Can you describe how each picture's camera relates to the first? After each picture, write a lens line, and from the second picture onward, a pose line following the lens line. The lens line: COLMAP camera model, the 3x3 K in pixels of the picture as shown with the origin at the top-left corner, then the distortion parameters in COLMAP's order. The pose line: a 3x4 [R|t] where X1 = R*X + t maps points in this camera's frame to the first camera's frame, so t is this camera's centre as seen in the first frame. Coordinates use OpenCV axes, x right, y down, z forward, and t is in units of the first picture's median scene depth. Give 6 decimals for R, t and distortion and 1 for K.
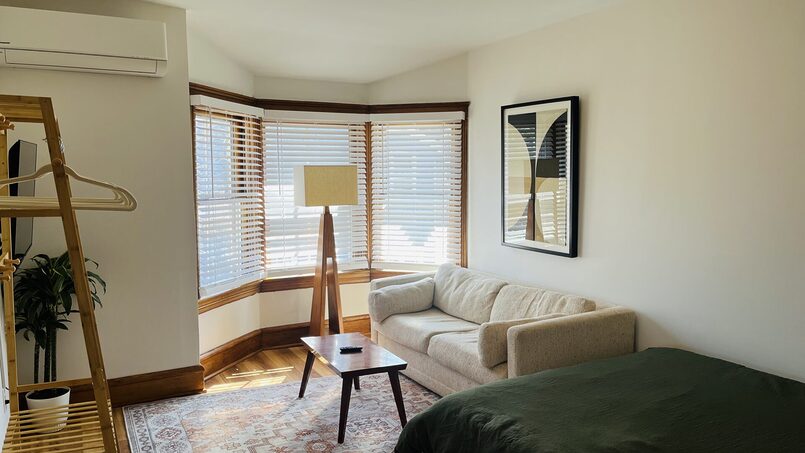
lens RADIAL K [[616.1, 0, 398.4], [0, 616.1, 229.6], [0, 0, 1]] dist [0.077045, 0.000304]
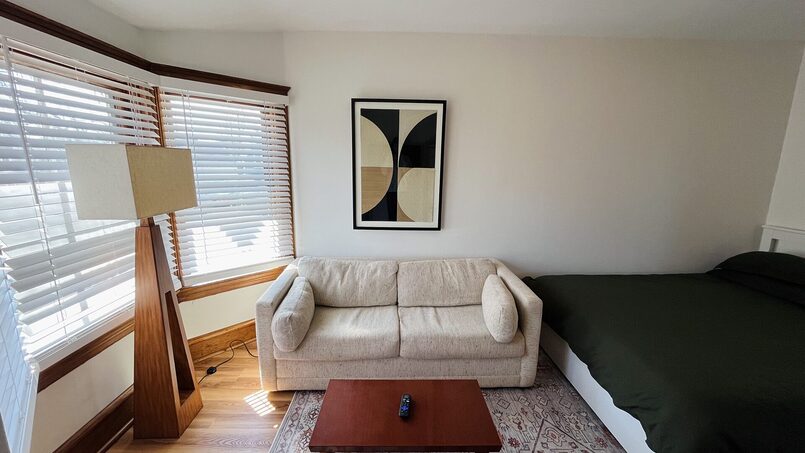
lens RADIAL K [[326.7, 0, 399.1], [0, 326.7, 227.4], [0, 0, 1]] dist [-0.001028, -0.001090]
pose [[0.455437, -0.160372, 0.875704, -0.321535], [0.072065, 0.987054, 0.143284, -0.058981], [-0.887346, -0.002149, 0.461099, 0.689522]]
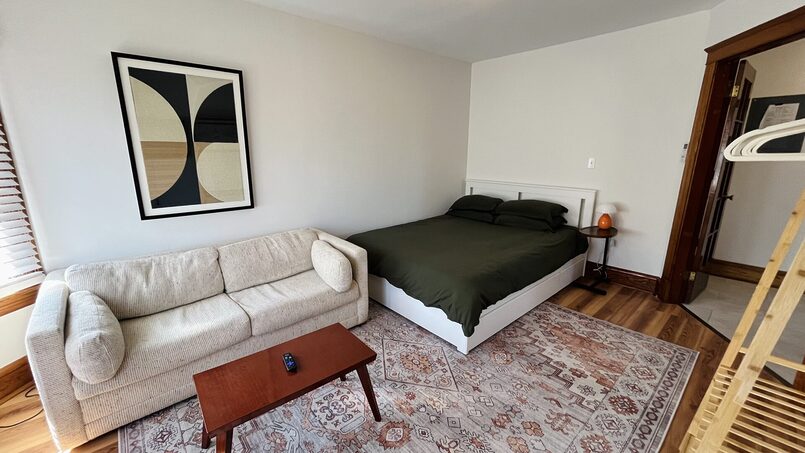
lens RADIAL K [[326.7, 0, 405.8], [0, 326.7, 226.4], [0, 0, 1]] dist [-0.001028, -0.001090]
pose [[-0.238655, -0.228769, 0.943774, -0.386636], [0.087309, 0.962866, 0.255474, -0.055932], [-0.967172, 0.143370, -0.209819, 0.766739]]
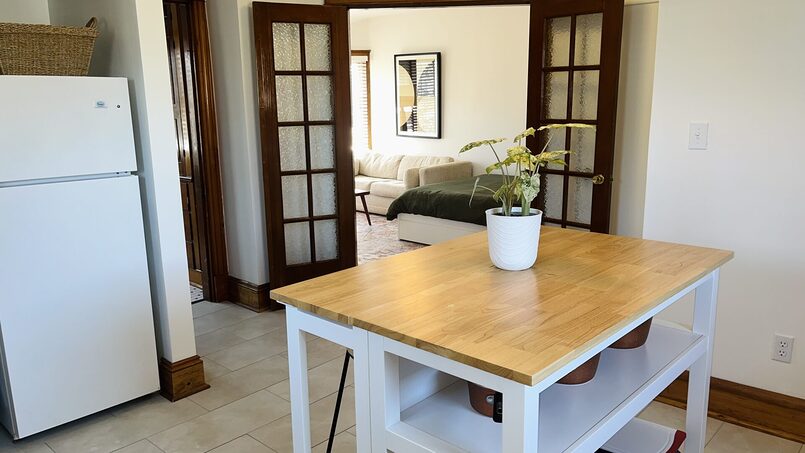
lens RADIAL K [[616.1, 0, 405.1], [0, 616.1, 233.2], [0, 0, 1]] dist [0.077045, 0.000304]
pose [[0.944192, -0.076030, 0.320500, -0.410615], [0.036685, 0.991216, 0.127064, 0.079604], [-0.327345, -0.108215, 0.938688, -0.716254]]
